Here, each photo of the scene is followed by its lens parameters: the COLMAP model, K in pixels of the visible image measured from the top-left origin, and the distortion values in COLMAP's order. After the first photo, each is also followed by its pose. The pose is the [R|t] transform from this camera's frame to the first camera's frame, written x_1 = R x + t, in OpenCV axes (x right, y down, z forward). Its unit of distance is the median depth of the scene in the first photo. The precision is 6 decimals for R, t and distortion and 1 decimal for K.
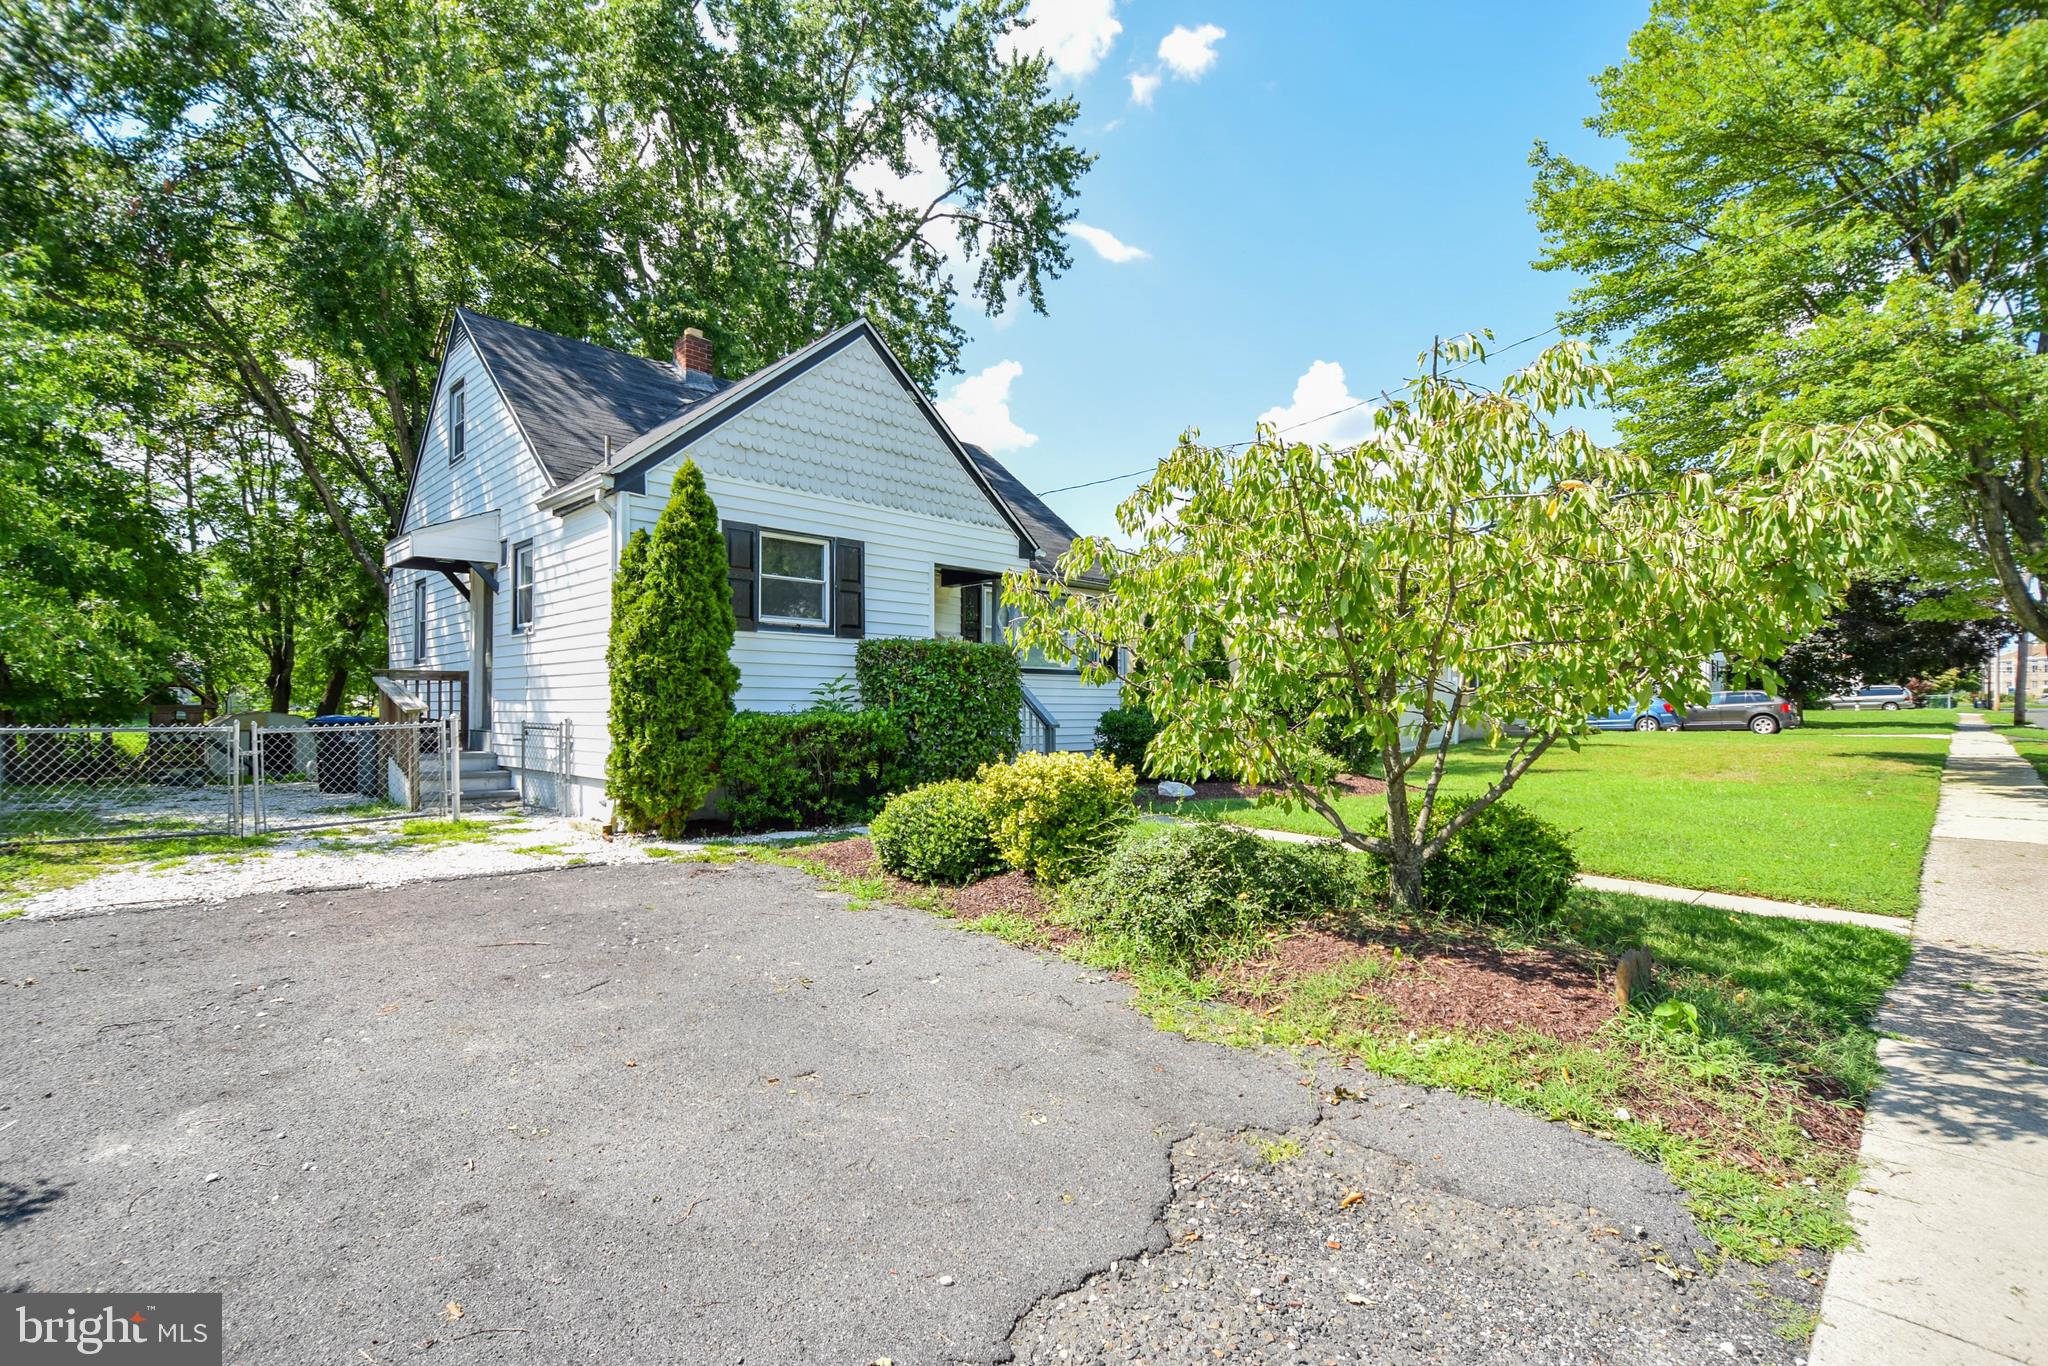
lens RADIAL K [[913.0, 0, 1026.0], [0, 913.0, 693.0], [0, 0, 1]] dist [0.001949, 0.000092]
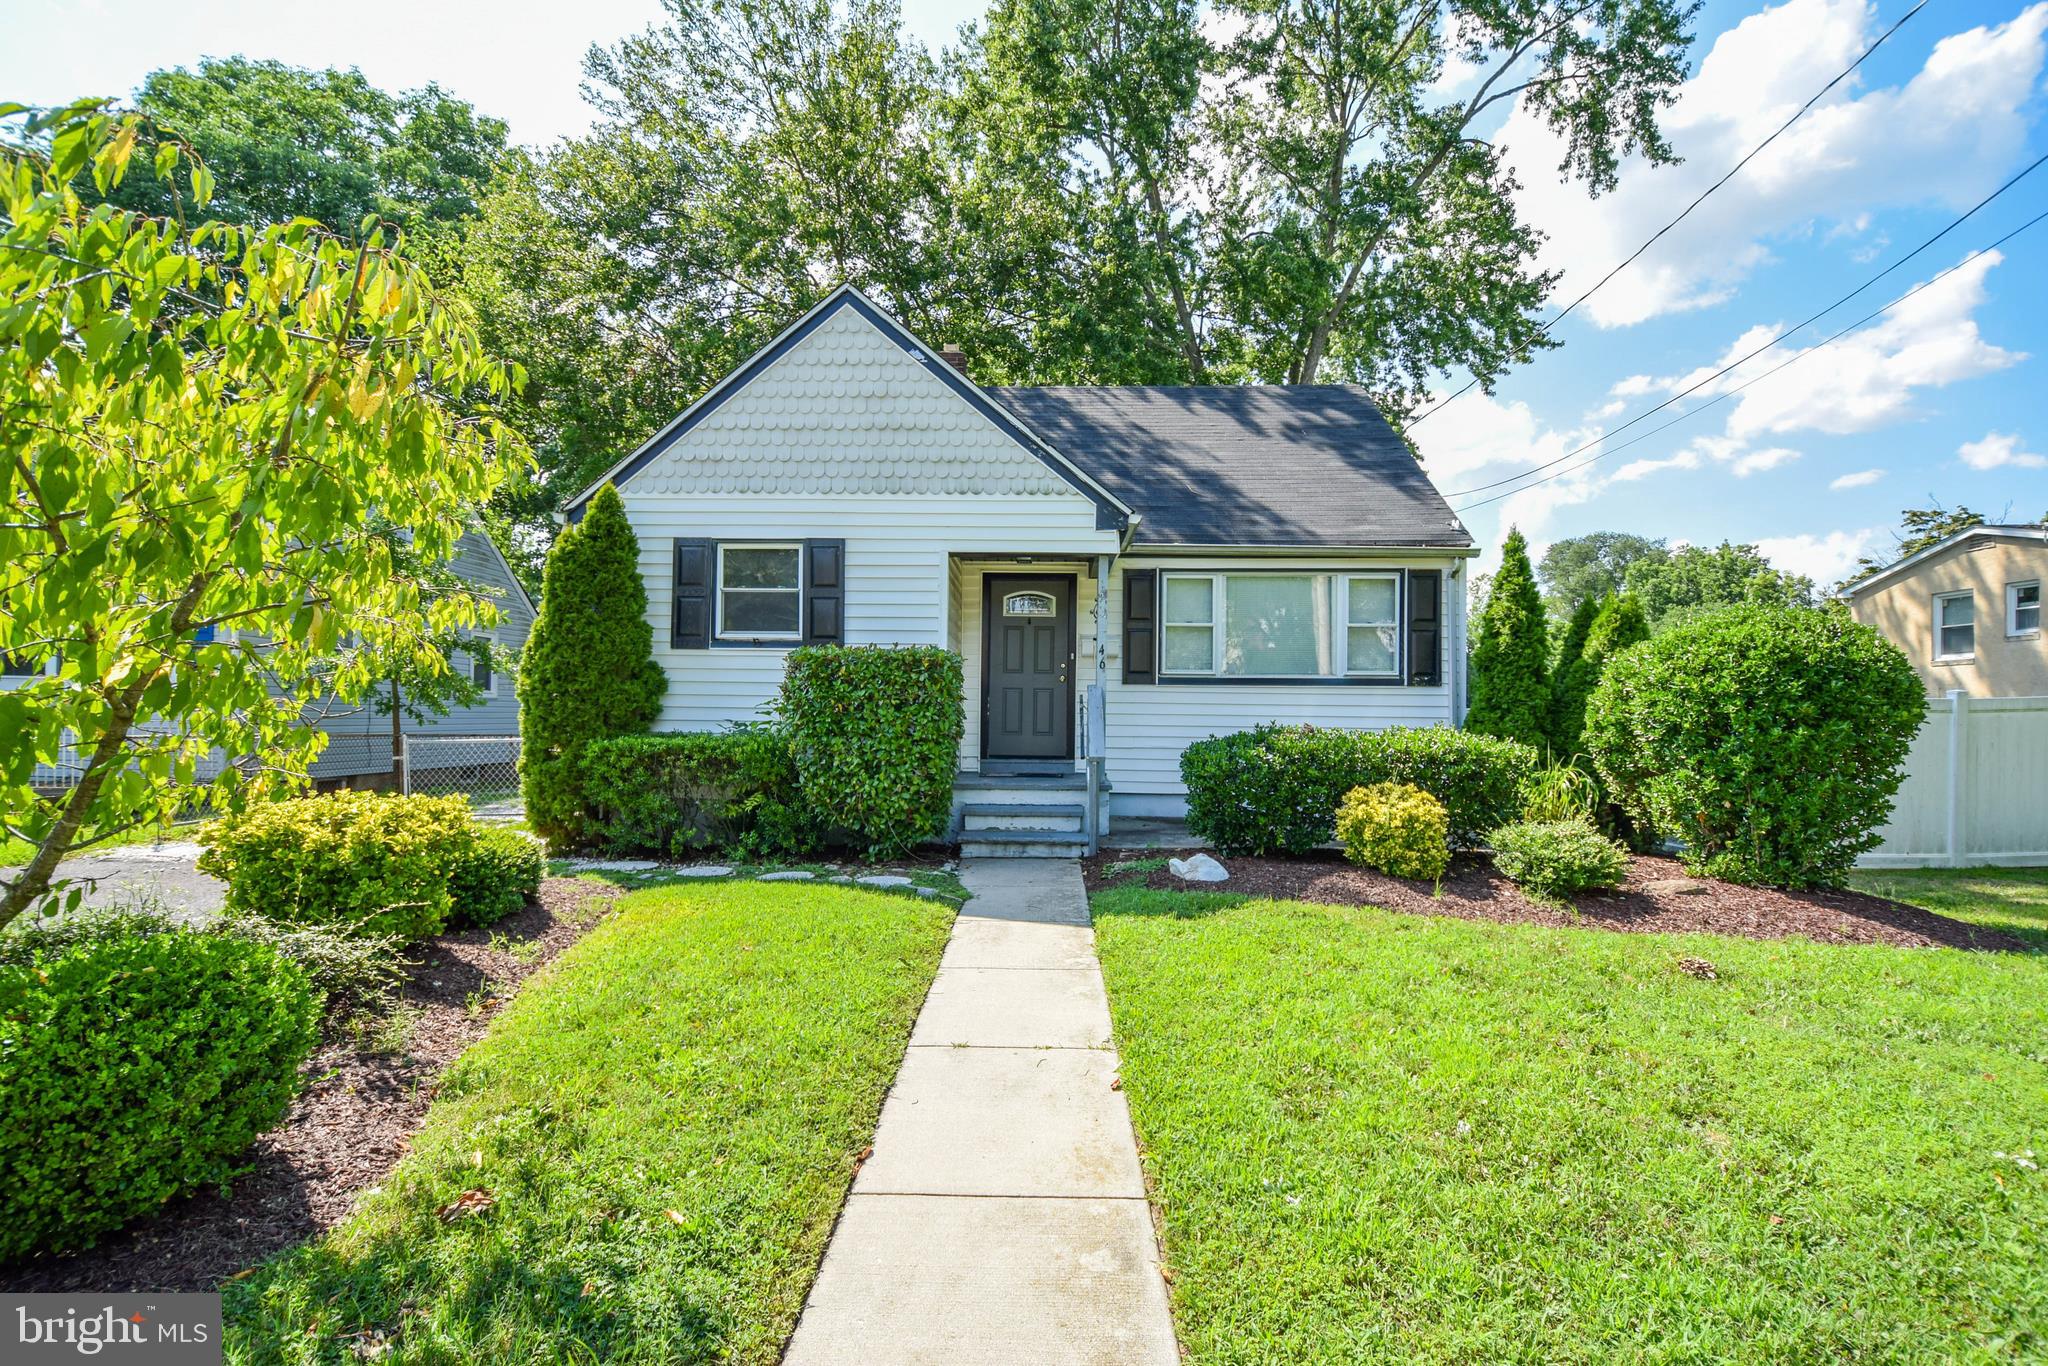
lens RADIAL K [[913.0, 0, 1025.5], [0, 913.0, 686.7], [0, 0, 1]] dist [0.001949, 0.000092]
pose [[0.685194, -0.017157, -0.728158, 0.573074], [0.001612, 0.999756, -0.022039, -0.005201], [0.728358, 0.013927, 0.685055, 0.530380]]
